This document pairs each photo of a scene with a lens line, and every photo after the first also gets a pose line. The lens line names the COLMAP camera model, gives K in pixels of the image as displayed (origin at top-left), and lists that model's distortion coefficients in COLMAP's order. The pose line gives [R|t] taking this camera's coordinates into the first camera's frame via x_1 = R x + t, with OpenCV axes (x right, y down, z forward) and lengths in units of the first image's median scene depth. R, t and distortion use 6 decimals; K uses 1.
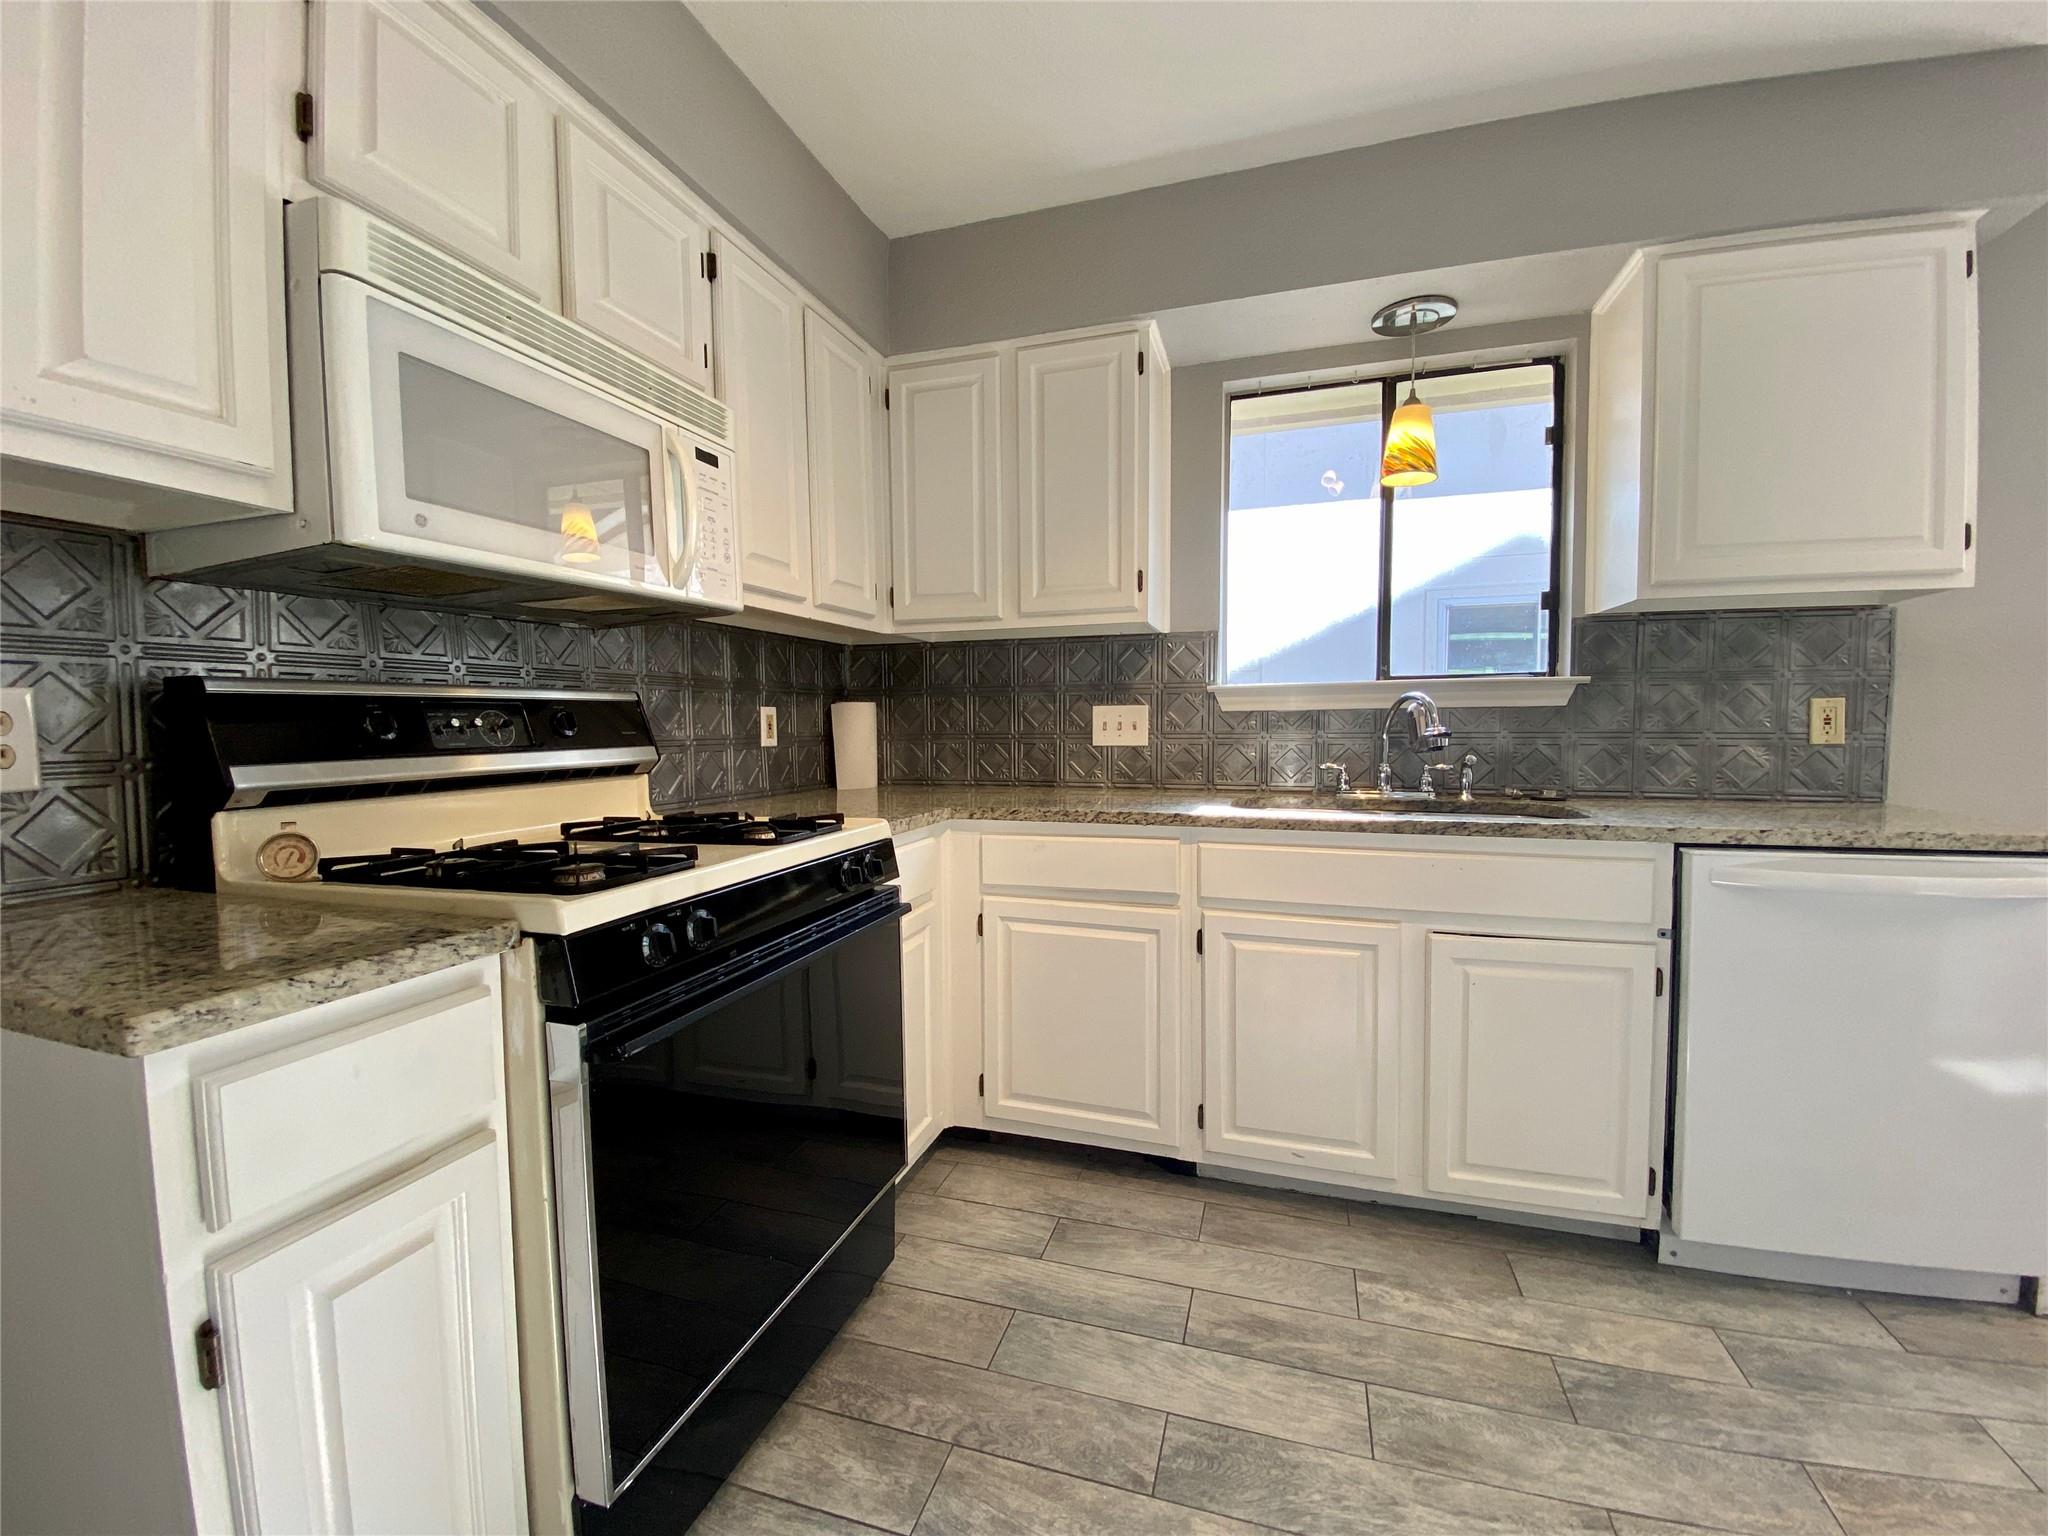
lens RADIAL K [[843.6, 0, 1022.8], [0, 843.6, 771.3], [0, 0, 1]] dist [0.011699, -0.015745]
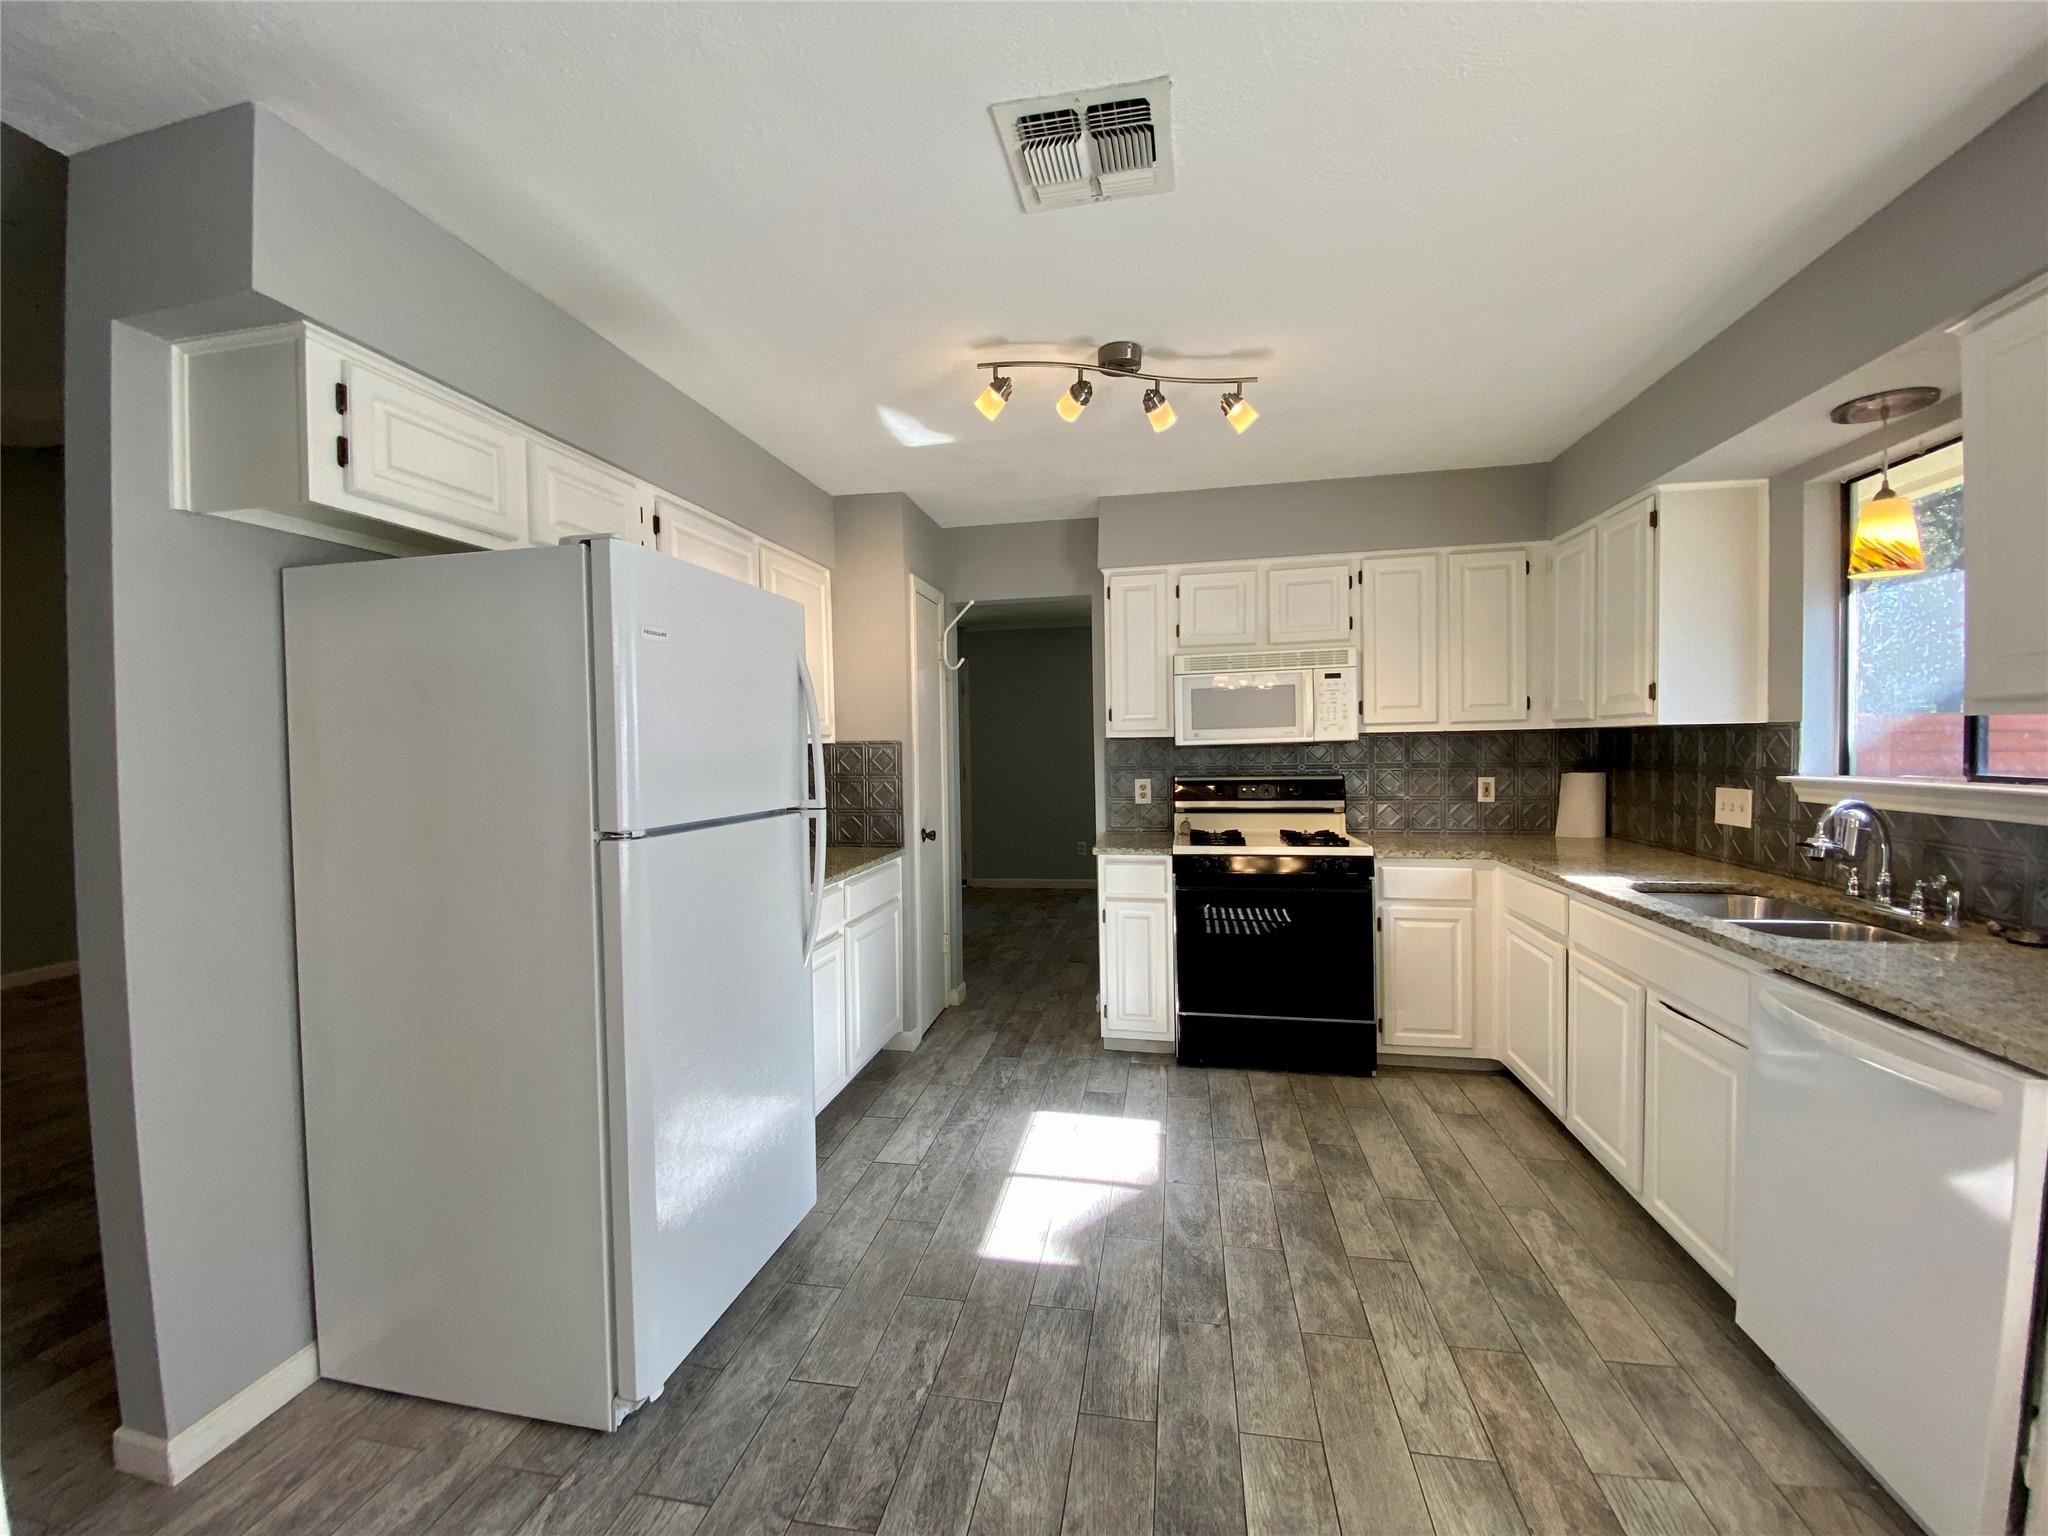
lens RADIAL K [[843.6, 0, 1022.8], [0, 843.6, 771.3], [0, 0, 1]] dist [0.011699, -0.015745]
pose [[0.118881, 0.042048, -0.992018, 1.737758], [-0.043634, 0.998359, 0.037088, -0.160644], [0.991949, 0.038877, 0.120520, -0.079989]]
